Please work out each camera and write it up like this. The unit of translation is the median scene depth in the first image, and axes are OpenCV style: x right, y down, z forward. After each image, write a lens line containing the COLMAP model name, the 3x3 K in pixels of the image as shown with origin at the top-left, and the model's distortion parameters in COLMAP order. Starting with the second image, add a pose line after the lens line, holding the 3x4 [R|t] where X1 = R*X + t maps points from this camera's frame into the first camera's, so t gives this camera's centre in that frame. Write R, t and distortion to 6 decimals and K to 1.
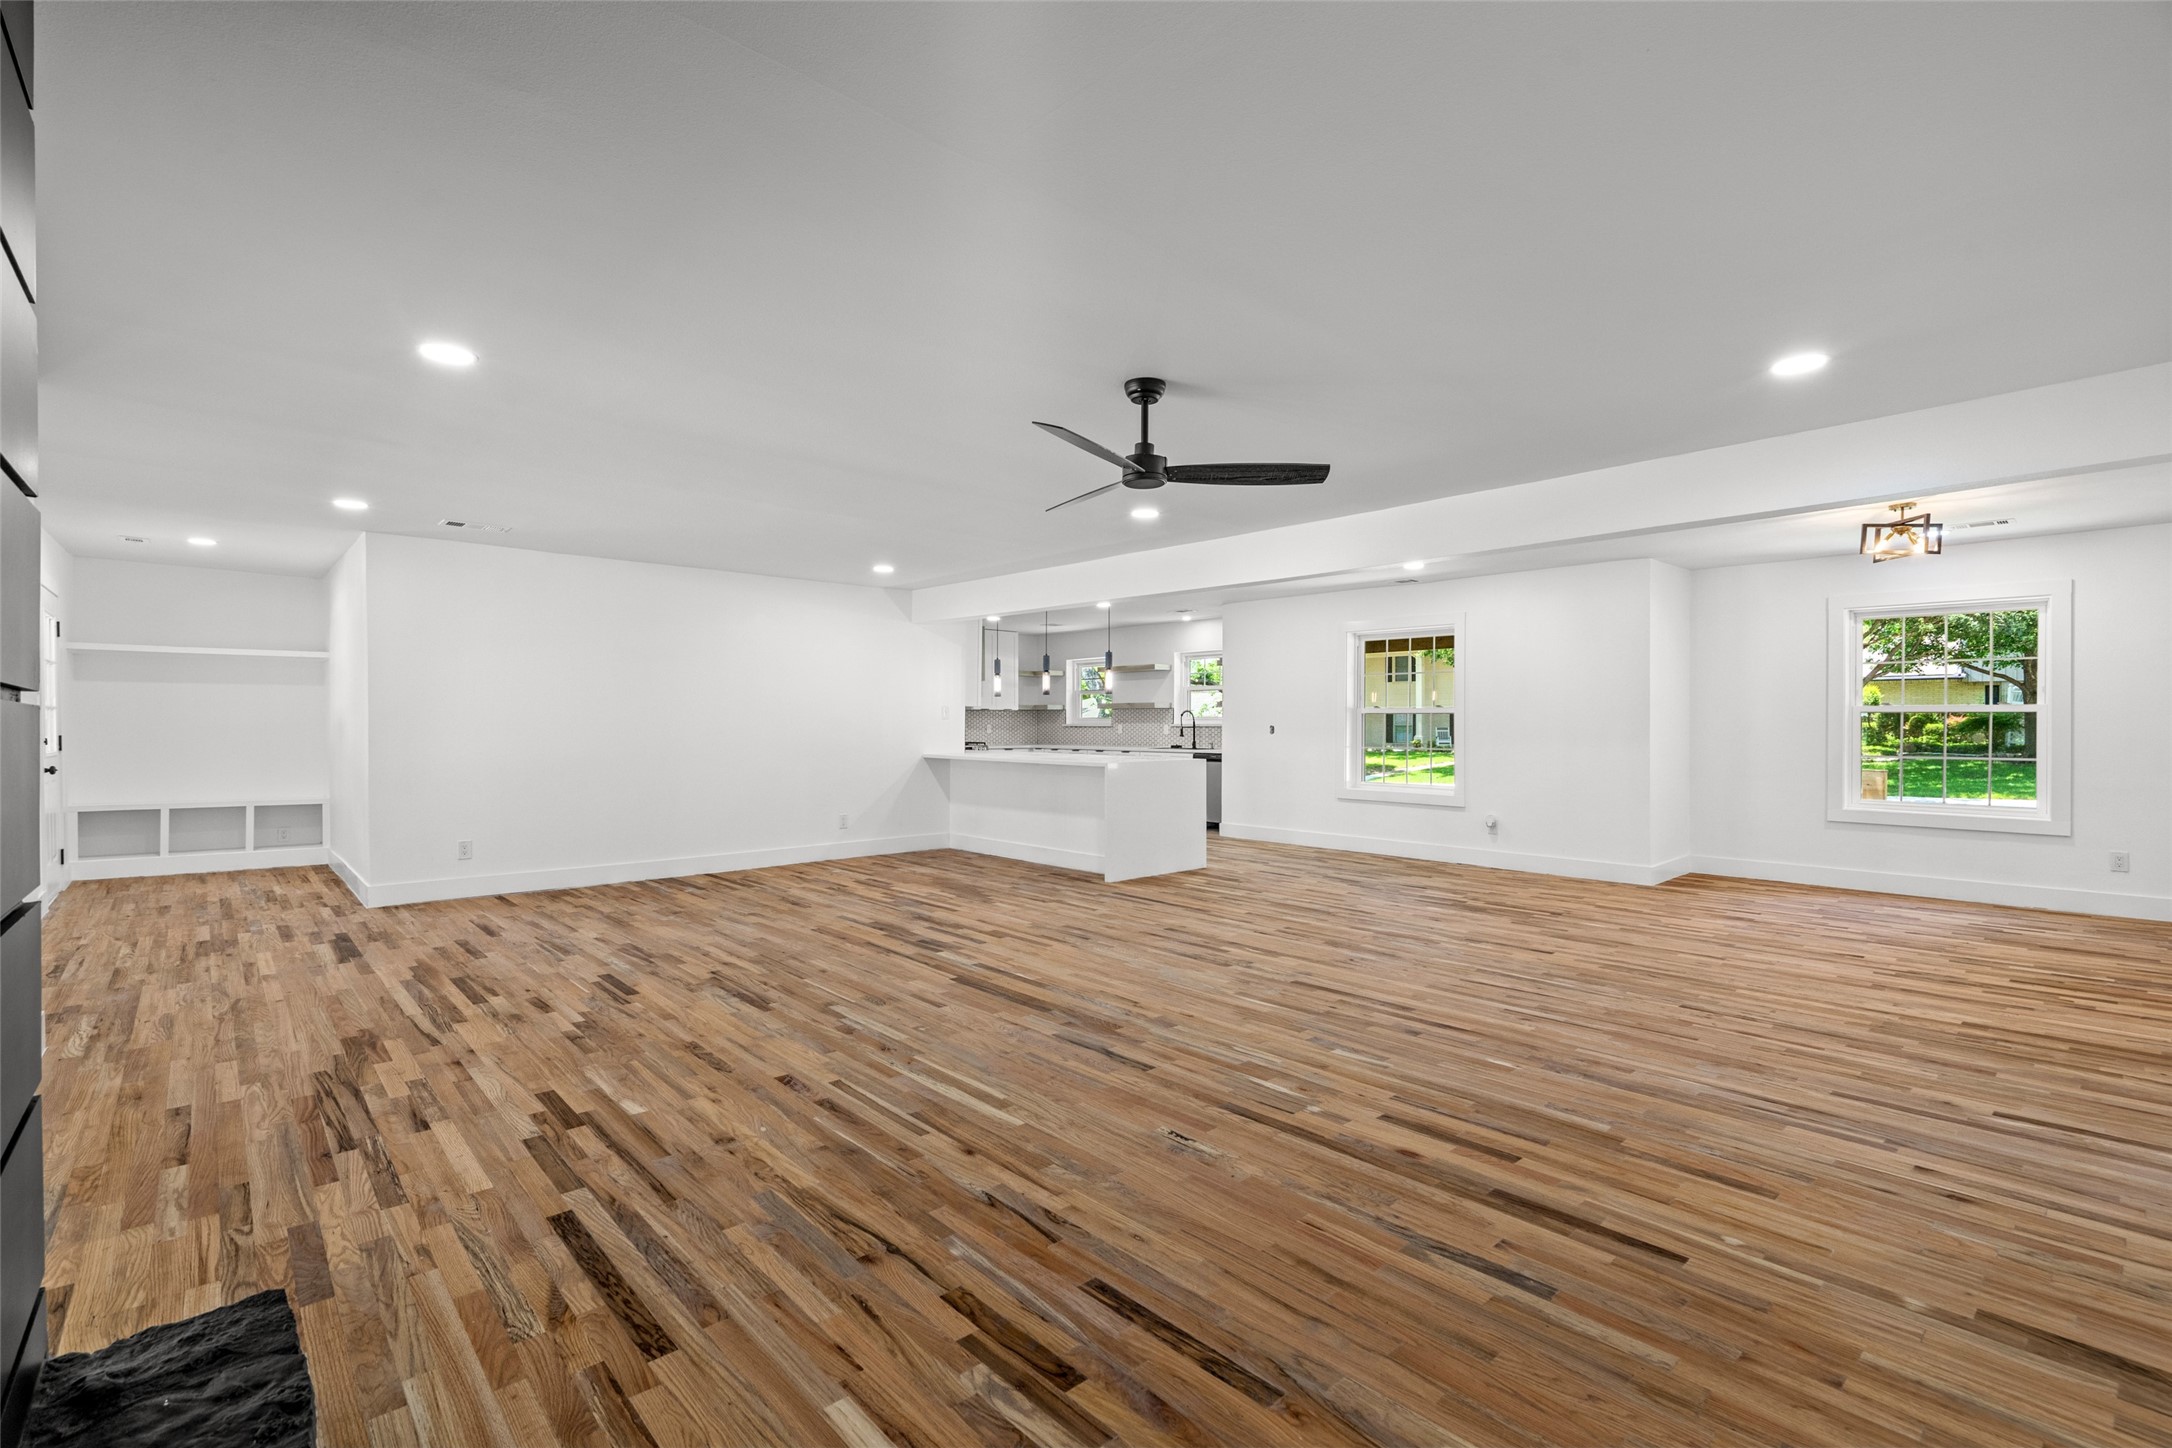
lens RADIAL K [[975.3, 0, 1087.3], [0, 975.3, 730.9], [0, 0, 1]] dist [0.000412, 0.000225]
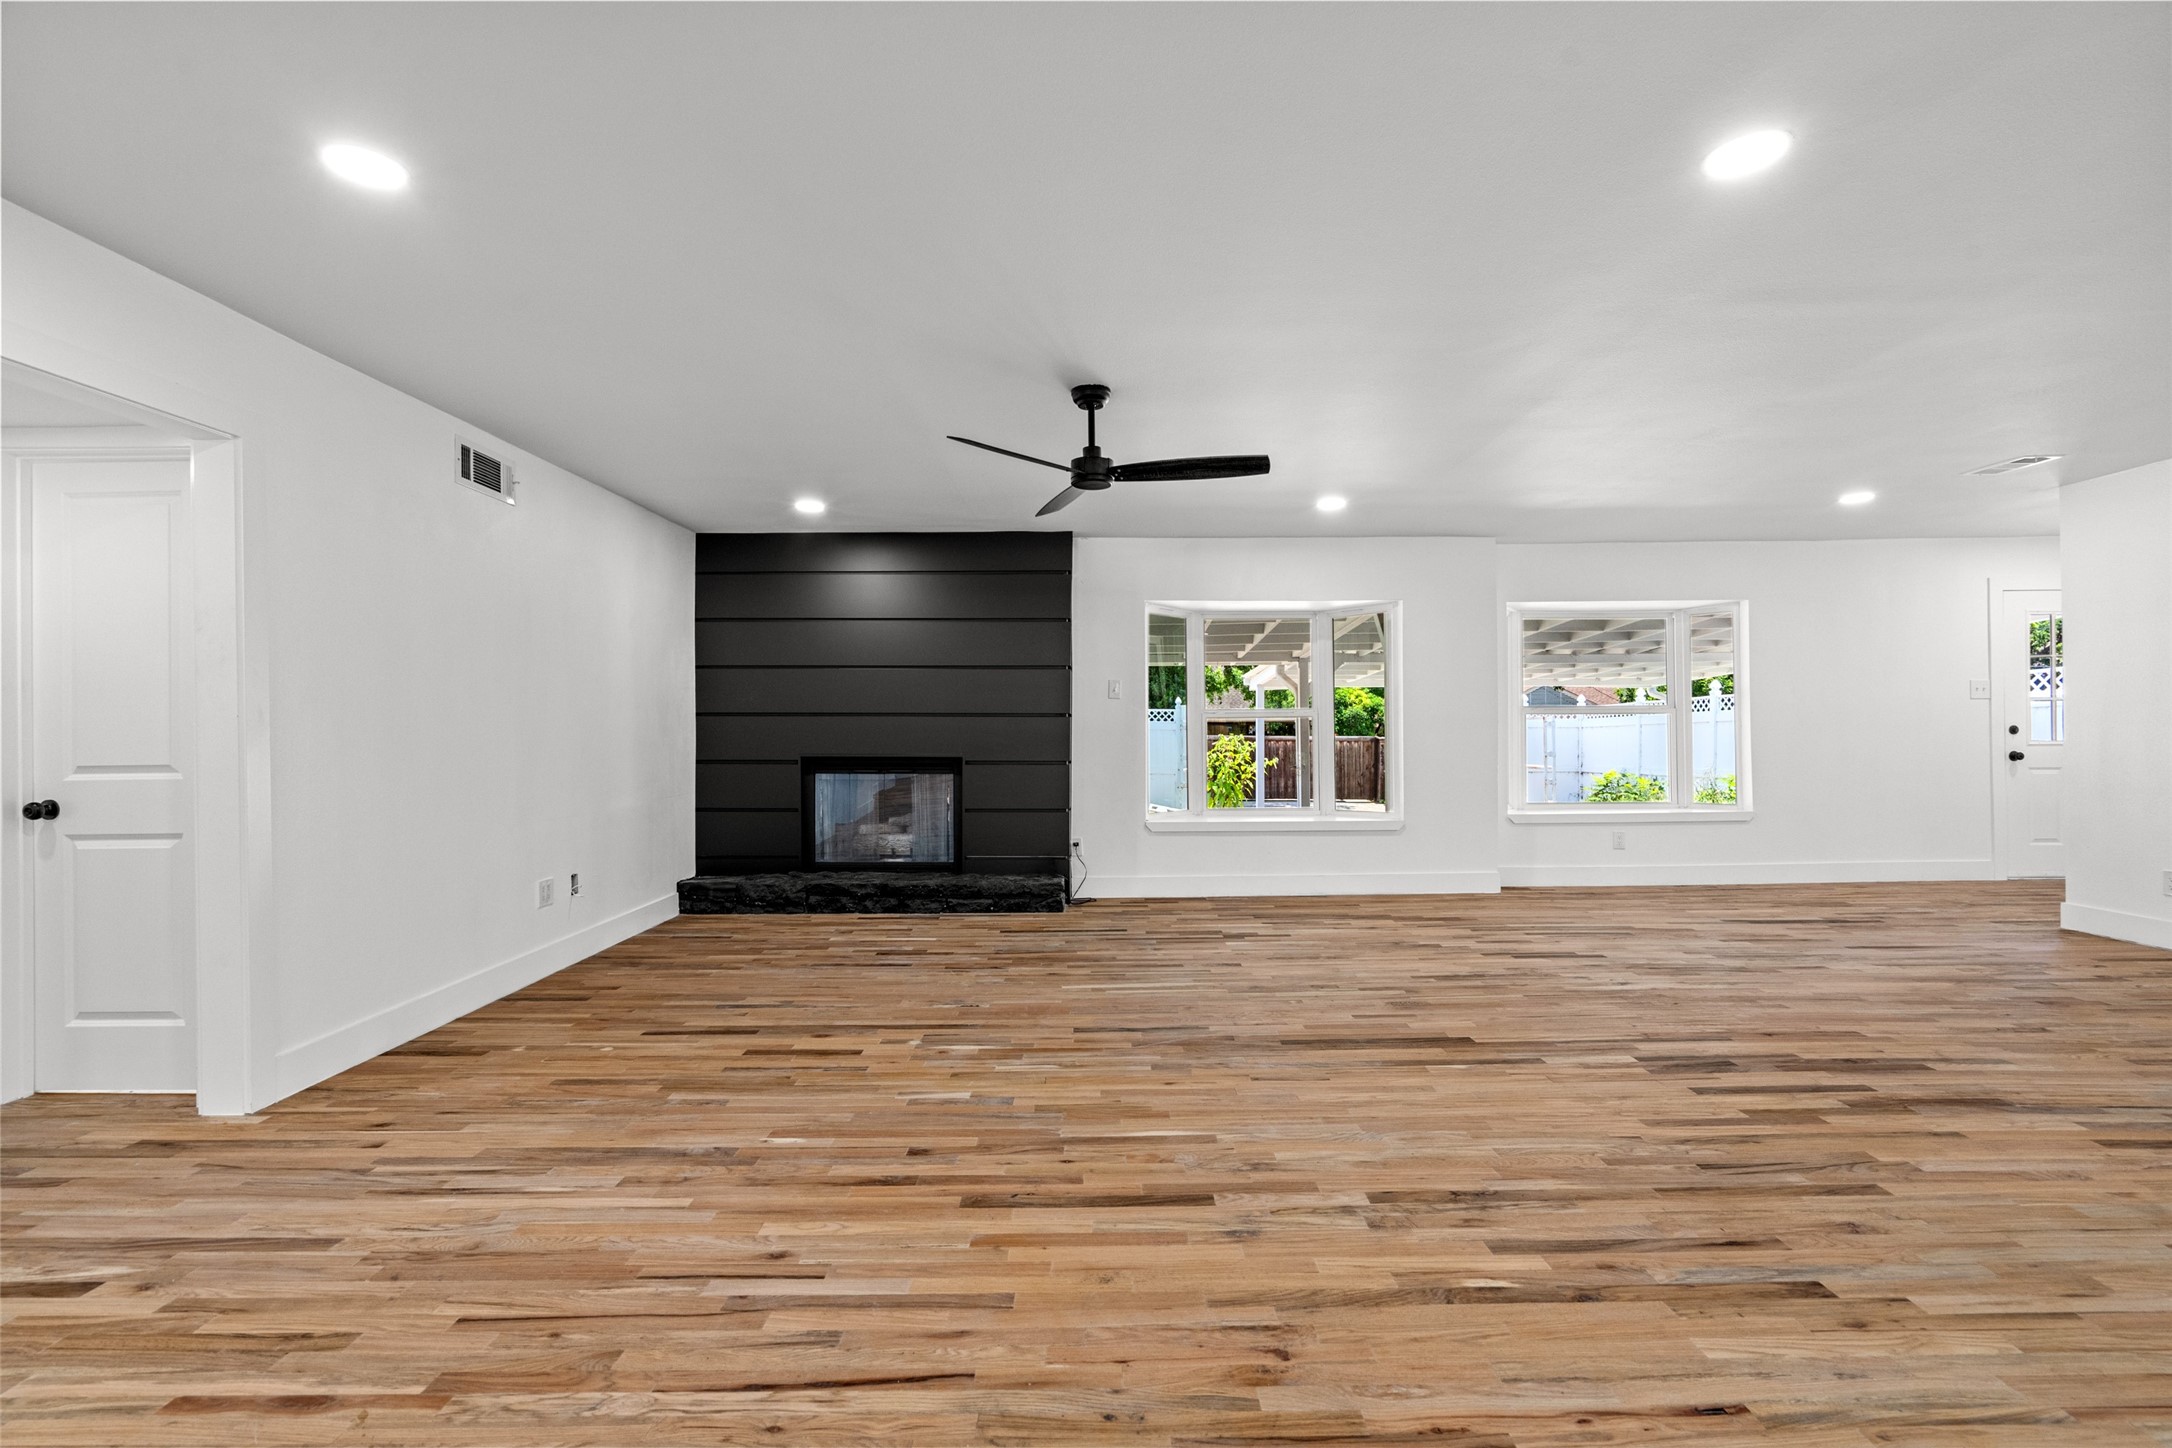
lens RADIAL K [[975.3, 0, 1087.3], [0, 975.3, 730.9], [0, 0, 1]] dist [0.000412, 0.000225]
pose [[-0.682256, 0.004356, -0.731100, 0.850126], [0.005458, 0.999985, 0.000864, 0.010453], [0.731093, -0.003401, -0.682270, 1.752029]]
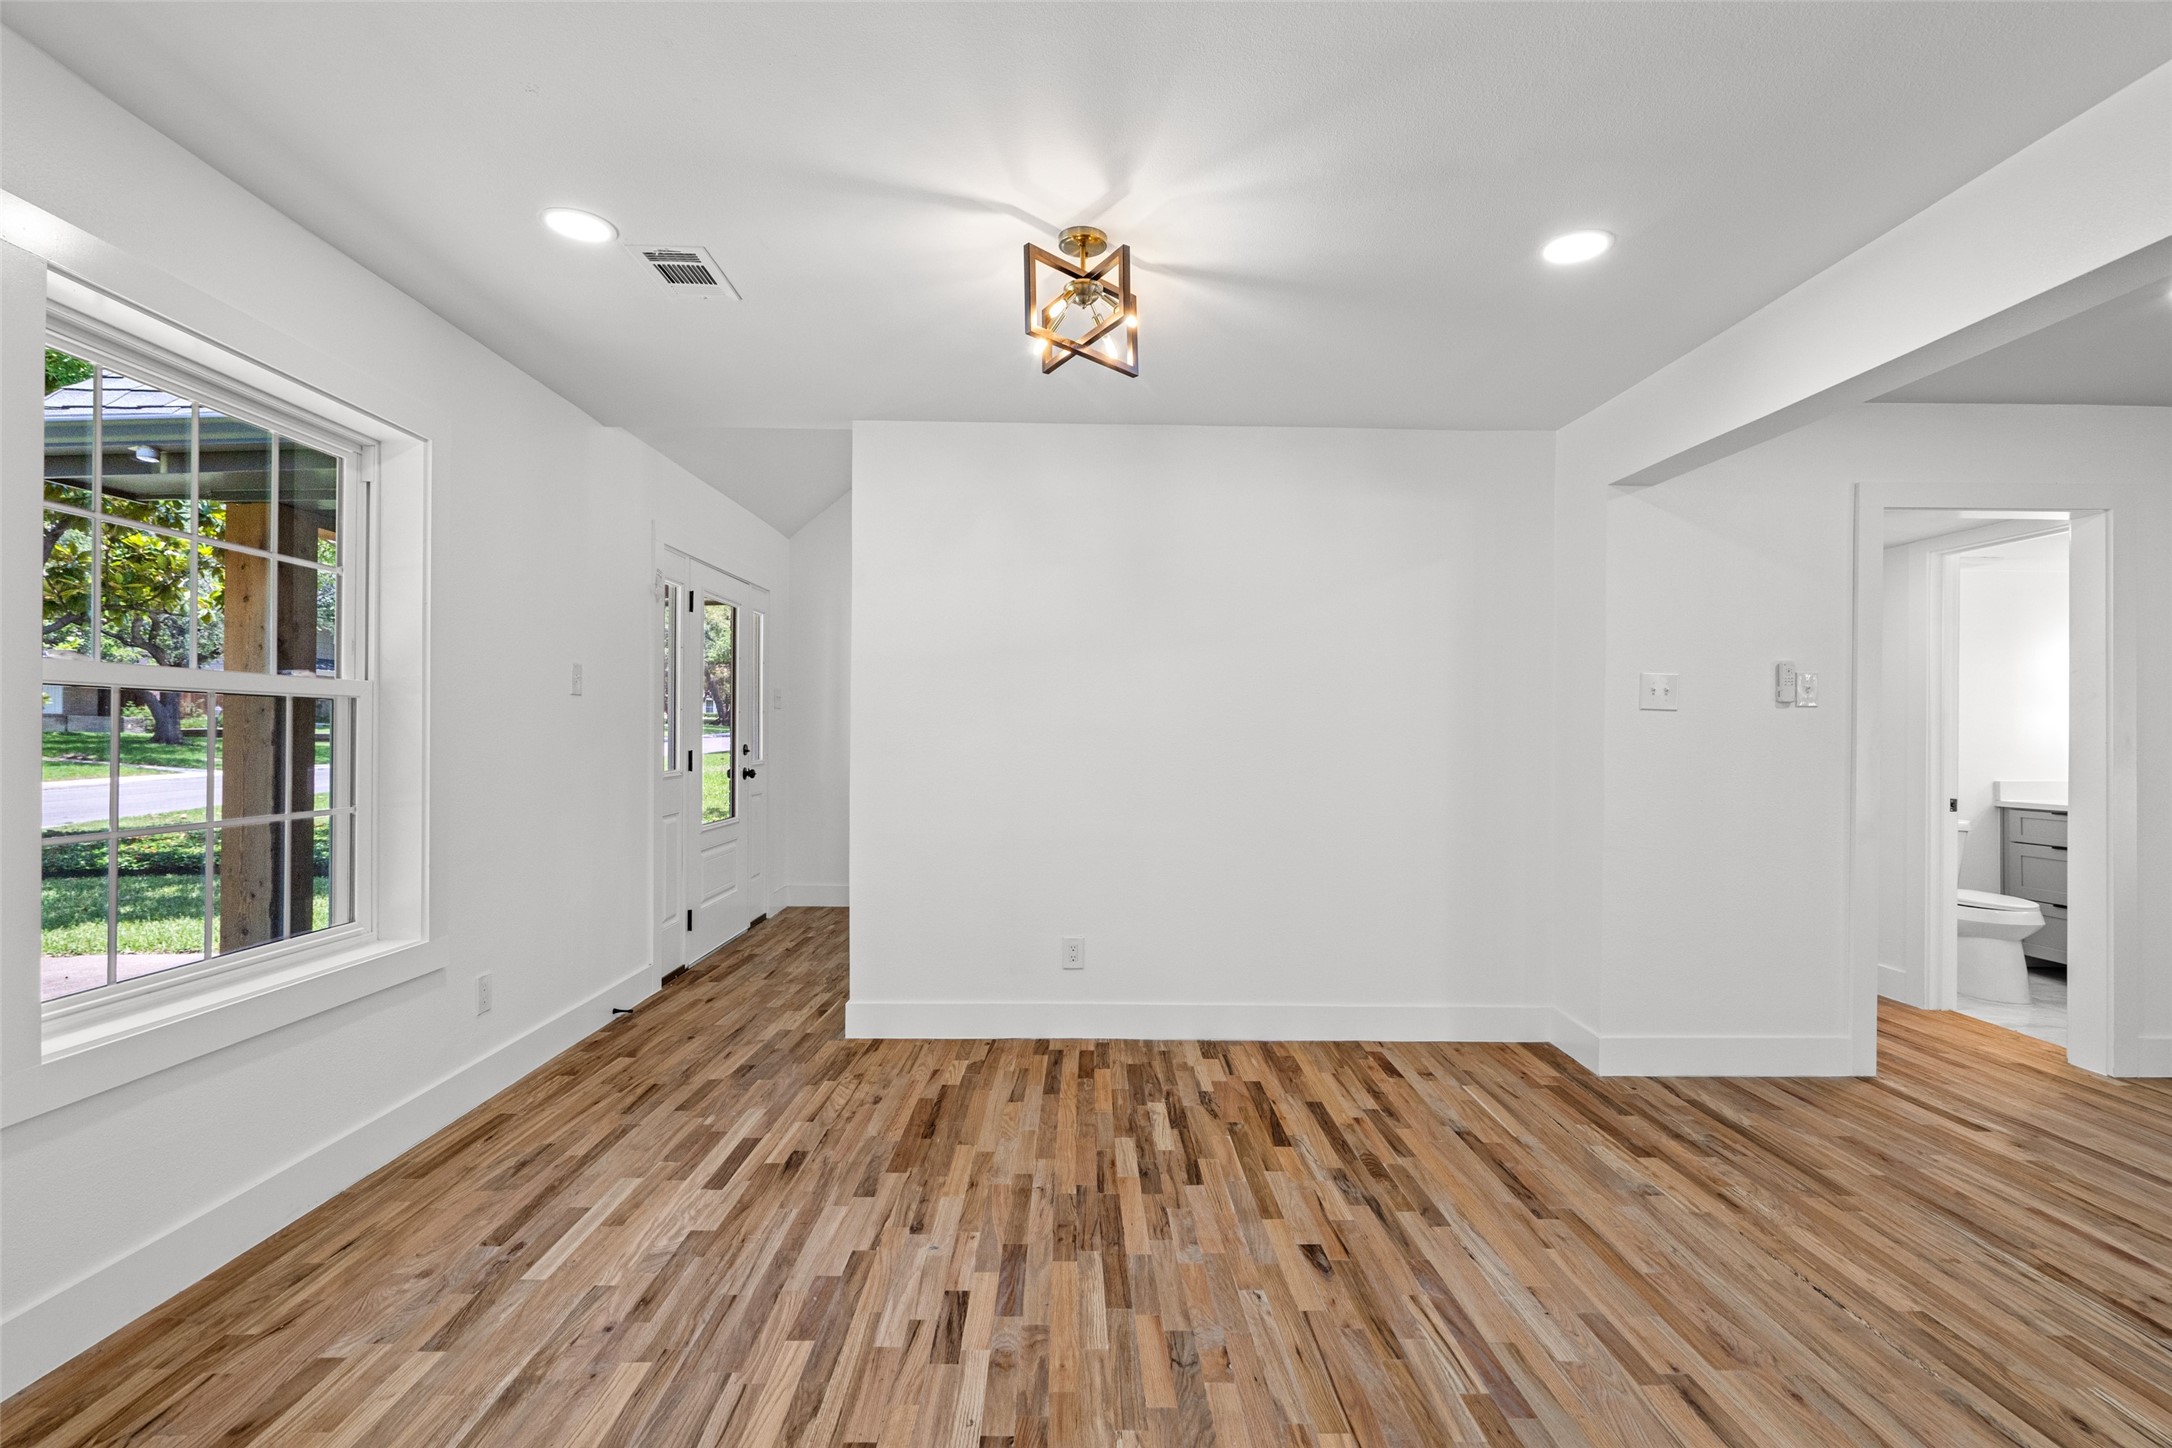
lens RADIAL K [[975.3, 0, 1087.3], [0, 975.3, 730.9], [0, 0, 1]] dist [0.000412, 0.000225]
pose [[-0.747684, -0.003967, 0.664043, 0.852374], [-0.004054, 0.999991, 0.001410, -0.016668], [-0.664042, -0.001638, -0.747693, 2.113498]]
